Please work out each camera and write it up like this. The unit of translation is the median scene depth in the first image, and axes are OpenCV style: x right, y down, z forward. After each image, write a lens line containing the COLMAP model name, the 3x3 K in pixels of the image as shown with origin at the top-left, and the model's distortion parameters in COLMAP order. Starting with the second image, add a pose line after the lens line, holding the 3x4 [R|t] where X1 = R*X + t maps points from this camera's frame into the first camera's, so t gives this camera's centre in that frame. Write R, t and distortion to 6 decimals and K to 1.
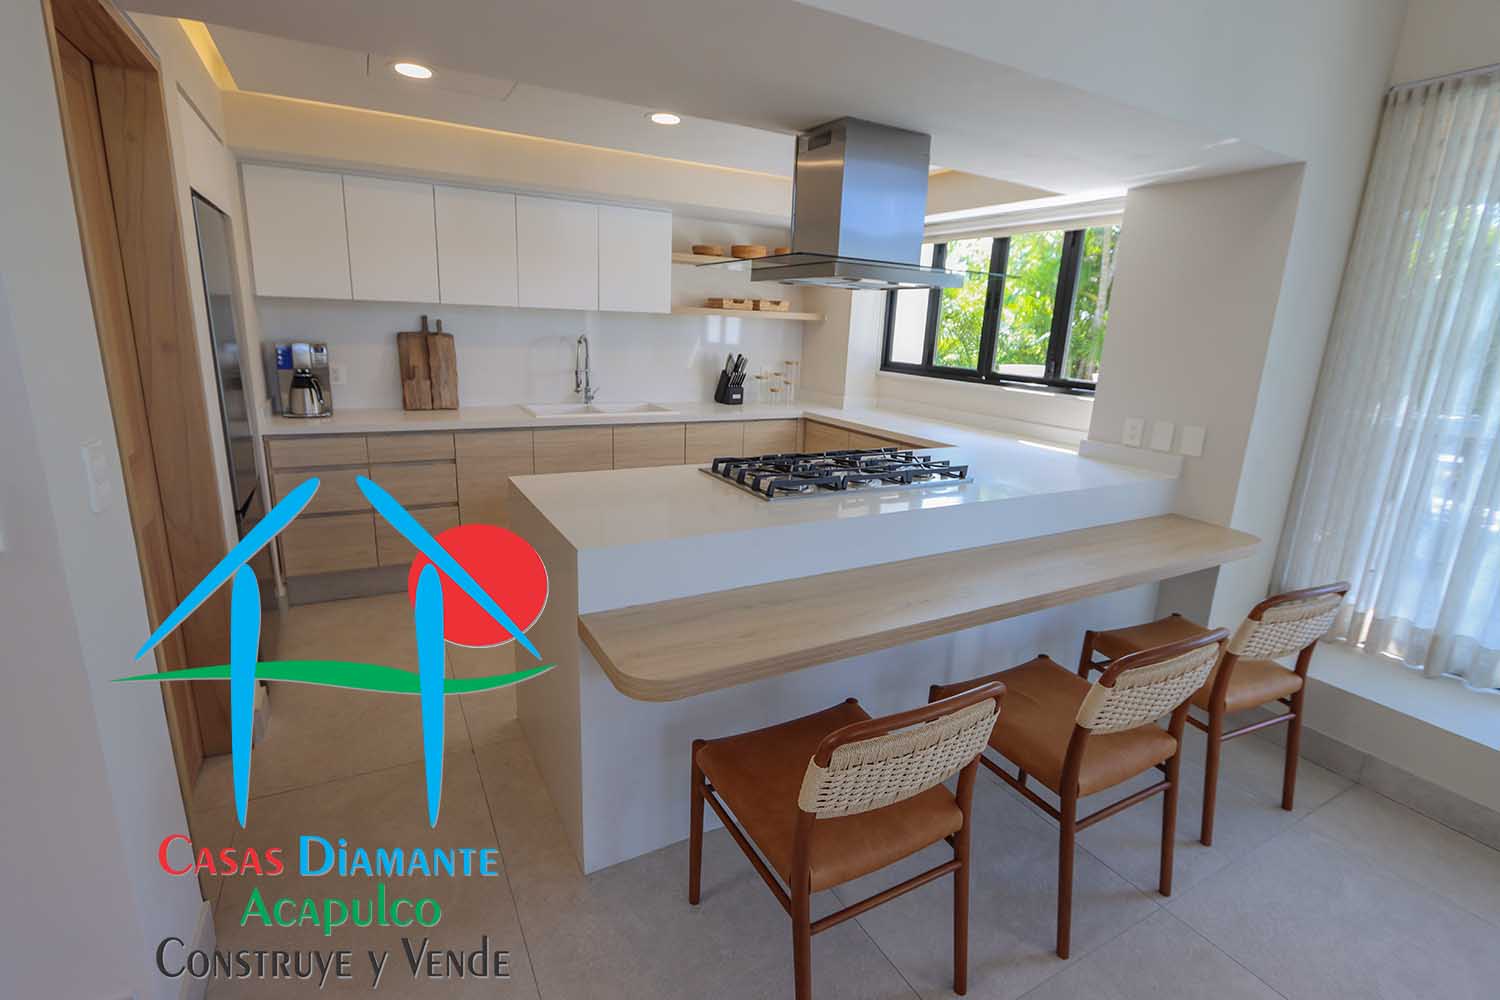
lens RADIAL K [[684.1, 0, 743.2], [0, 684.1, 495.5], [0, 0, 1]] dist [-0.015851, -0.000741]
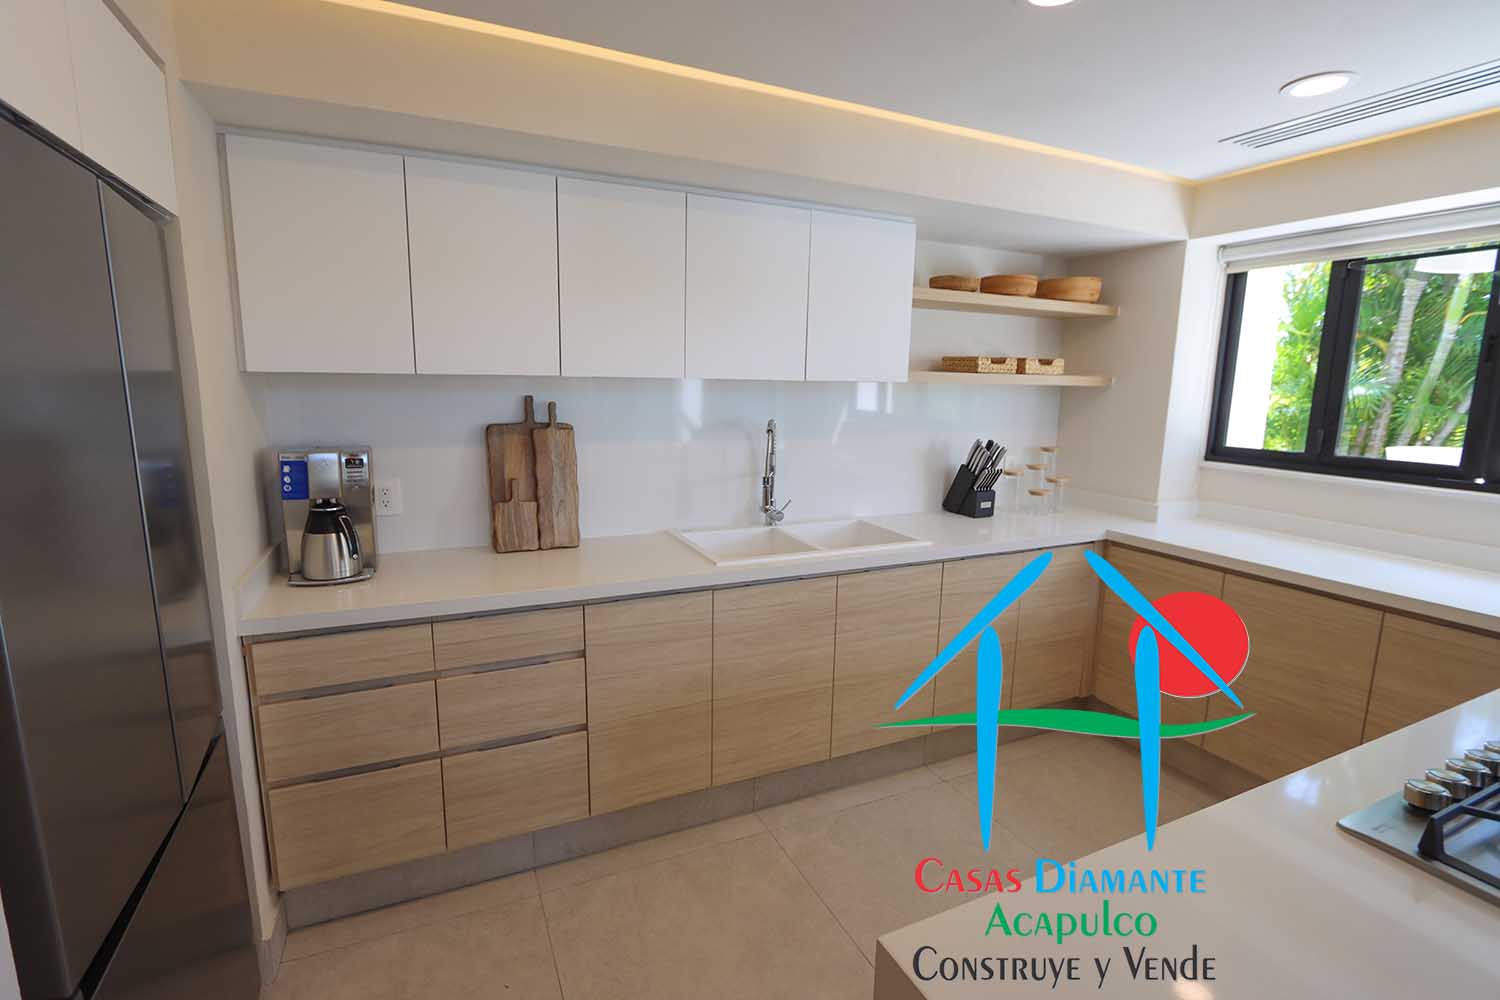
lens RADIAL K [[684.1, 0, 744.9], [0, 684.1, 501.9], [0, 0, 1]] dist [-0.015851, -0.000741]
pose [[0.997151, -0.012642, -0.074358, -0.228368], [0.006796, 0.996902, -0.078356, -0.118934], [0.075119, 0.077627, 0.994148, 0.408528]]
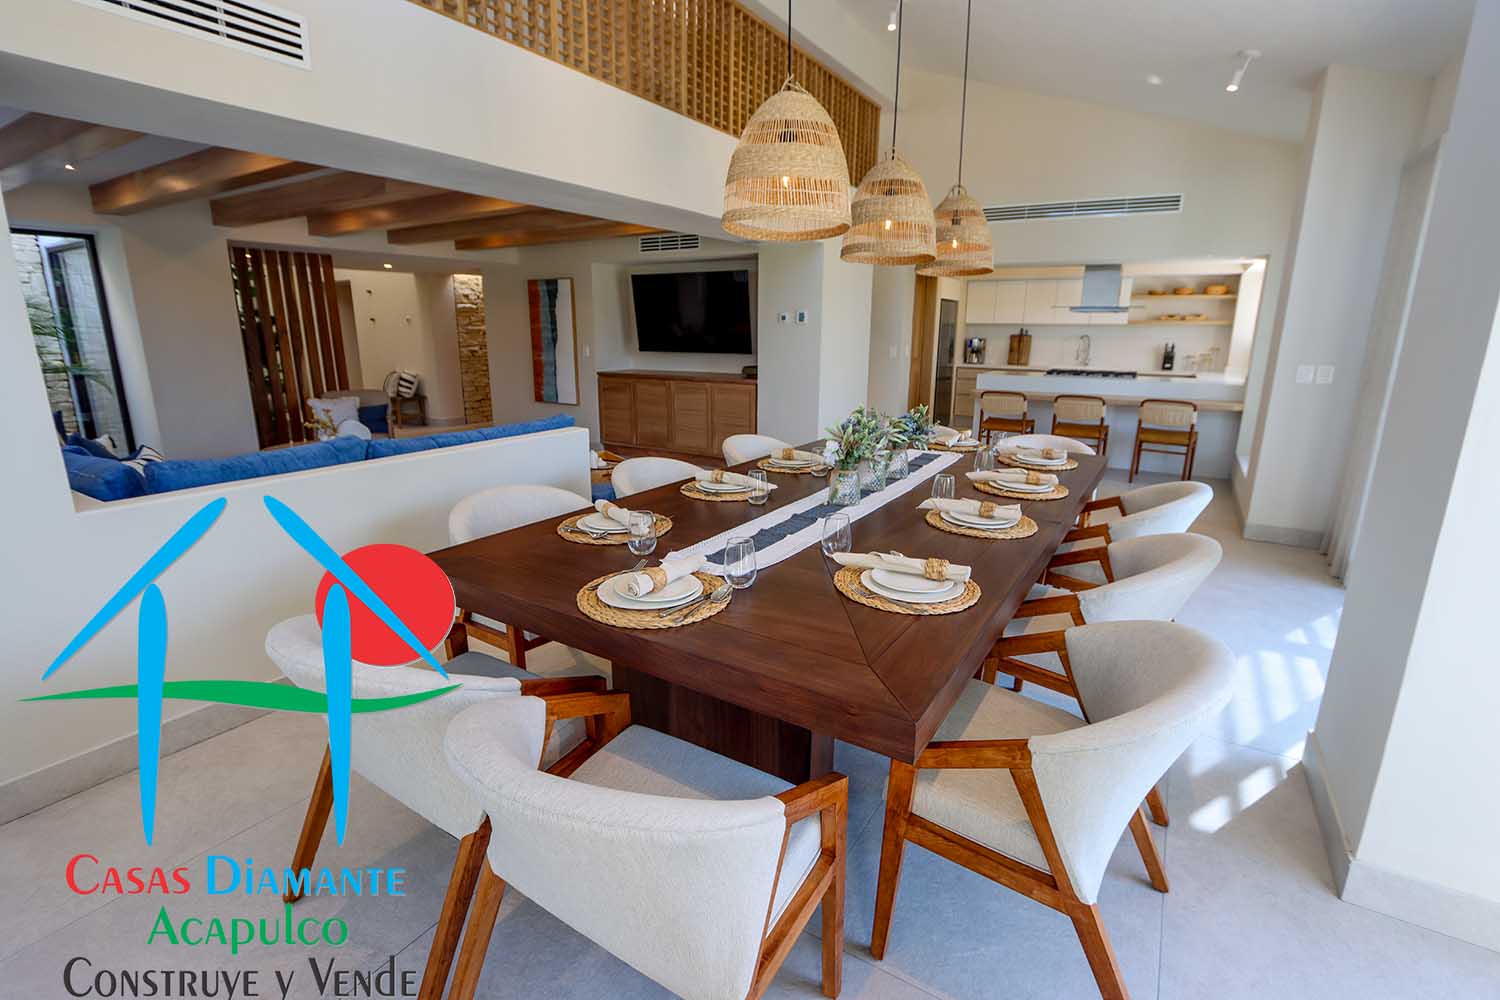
lens RADIAL K [[684.1, 0, 744.1], [0, 684.1, 492.8], [0, 0, 1]] dist [-0.015851, -0.000741]
pose [[0.479215, 0.174373, -0.860201, 1.358244], [-0.195264, 0.976685, 0.089205, 0.321252], [0.855701, 0.125218, 0.502092, -1.126575]]
